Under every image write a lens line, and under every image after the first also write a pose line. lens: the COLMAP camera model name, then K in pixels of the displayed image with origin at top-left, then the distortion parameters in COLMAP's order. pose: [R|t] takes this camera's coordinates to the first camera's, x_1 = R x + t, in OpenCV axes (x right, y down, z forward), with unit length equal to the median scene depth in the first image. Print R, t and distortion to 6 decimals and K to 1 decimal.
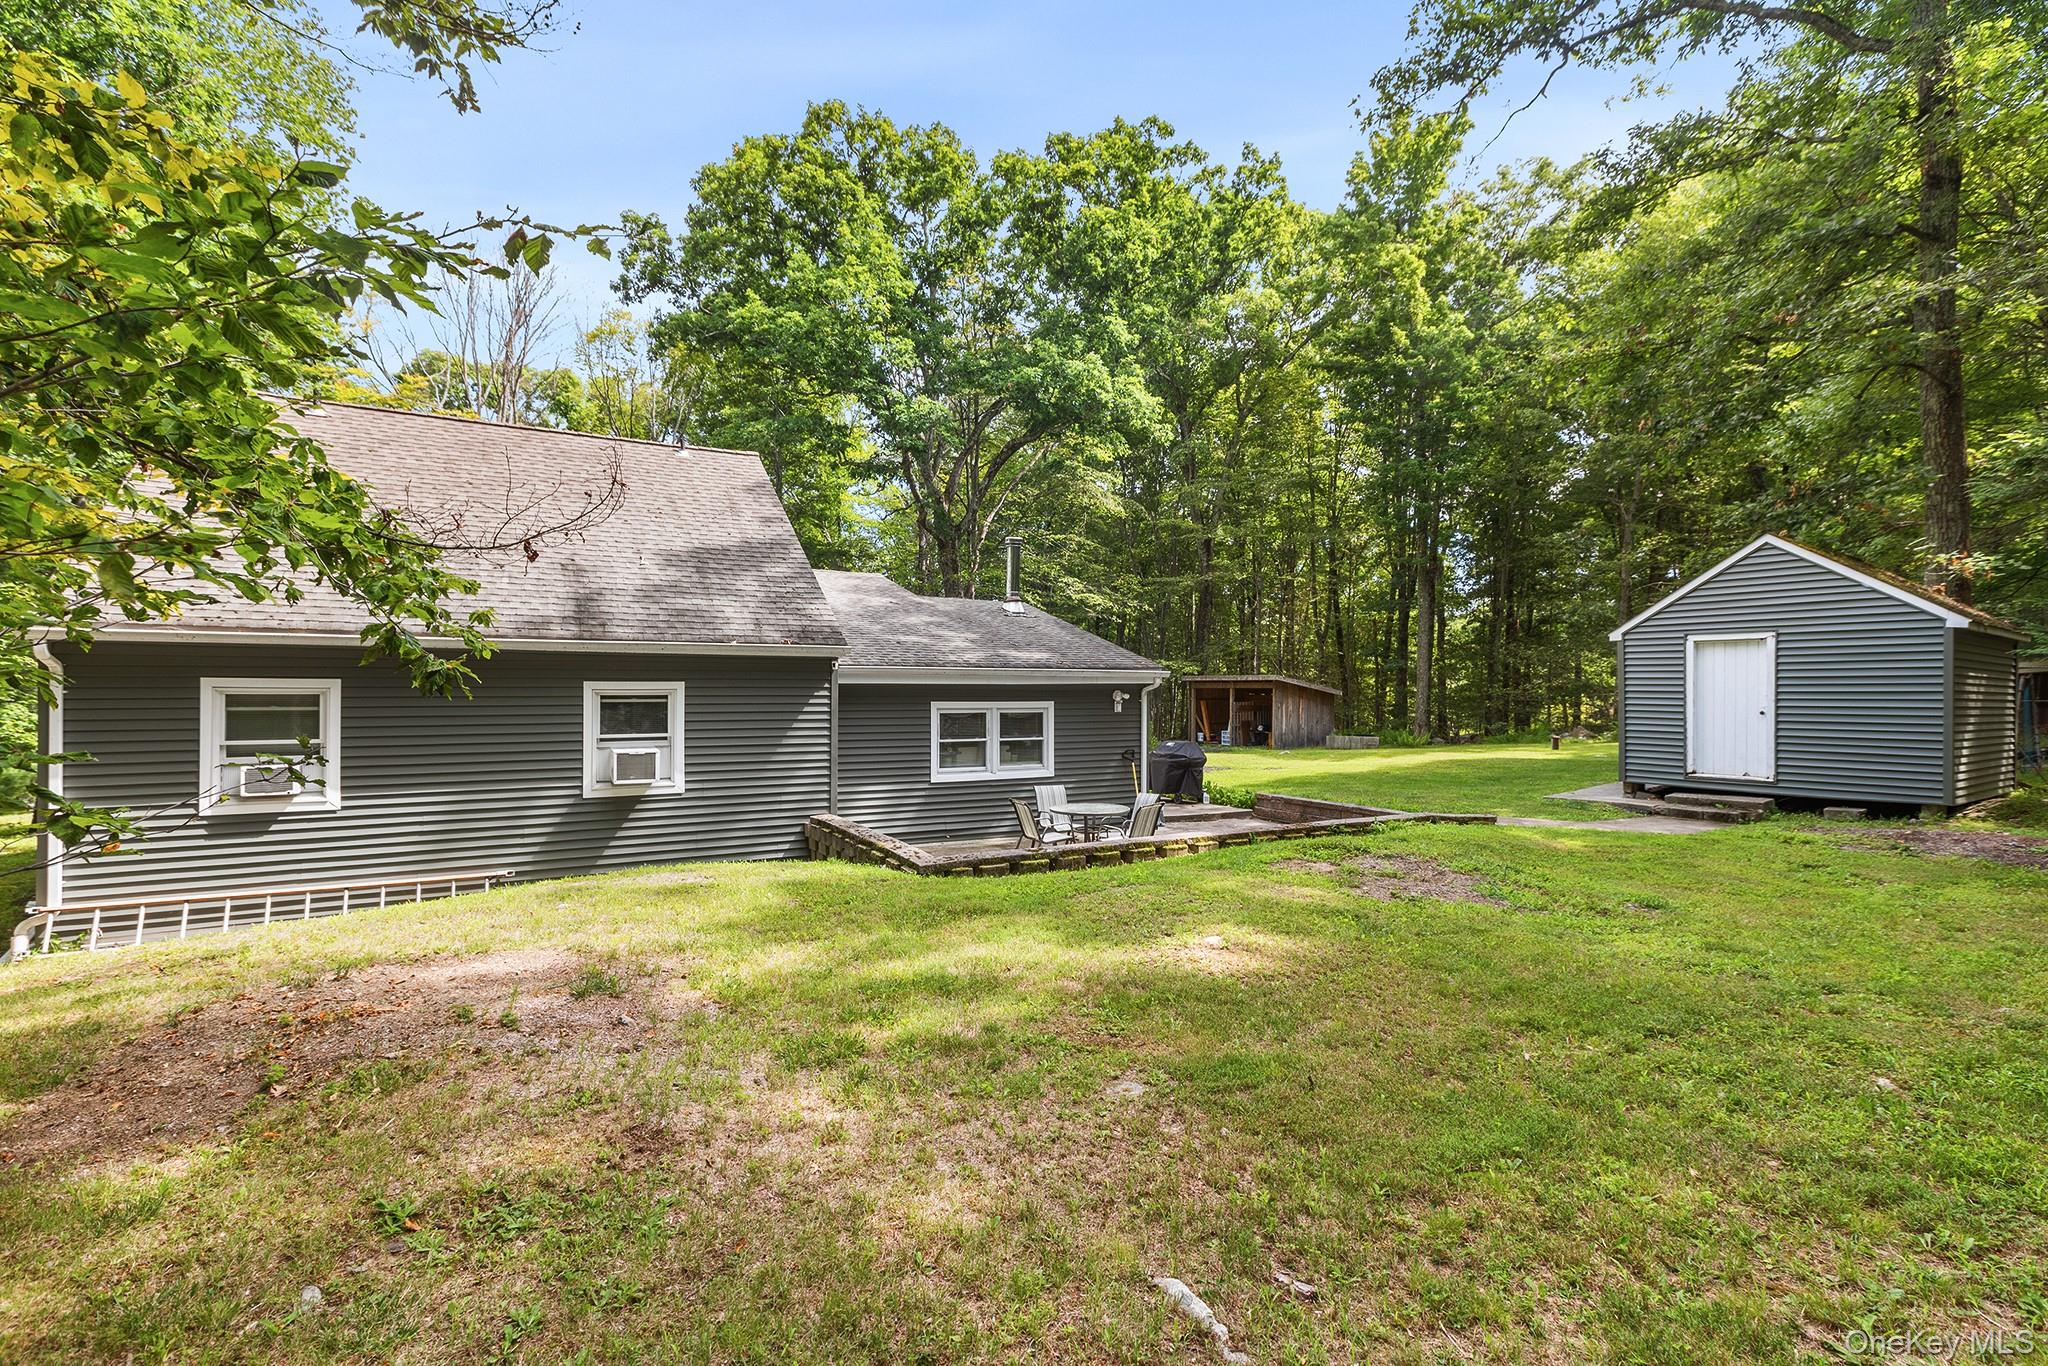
lens RADIAL K [[961.8, 0, 1024.0], [0, 961.8, 683.0], [0, 0, 1]] dist [0.001836, -0.000106]
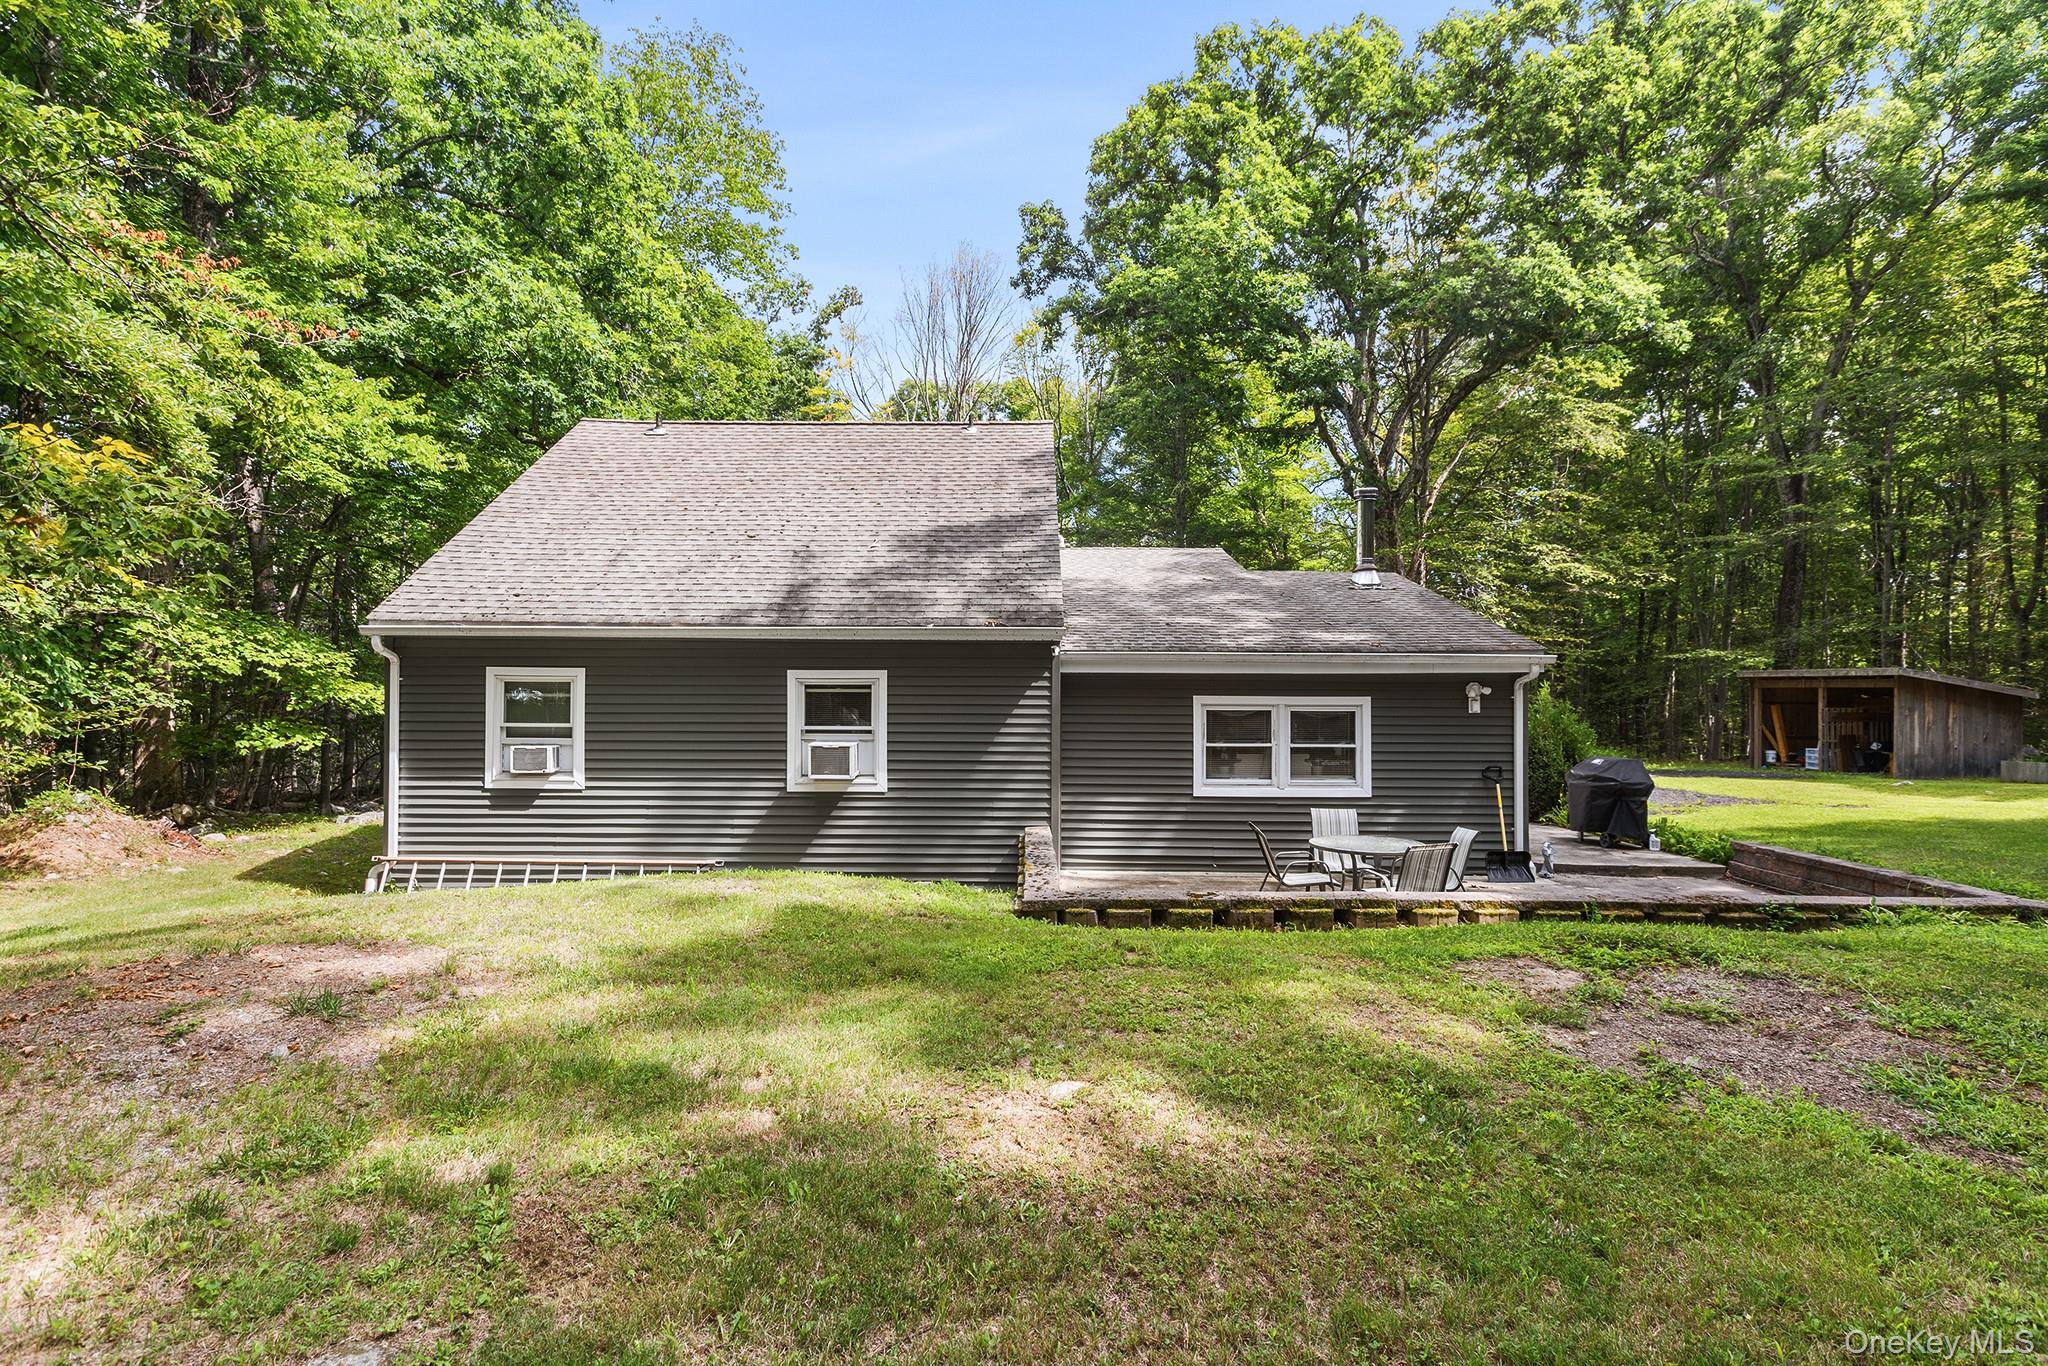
lens RADIAL K [[1006.4, 0, 1024.0], [0, 1006.4, 683.0], [0, 0, 1]] dist [-0.001858, -0.000433]
pose [[0.864107, -0.001028, -0.503307, 0.197279], [-0.000571, 0.999995, -0.003023, 0.010946], [0.503308, 0.002900, 0.864102, 0.193744]]
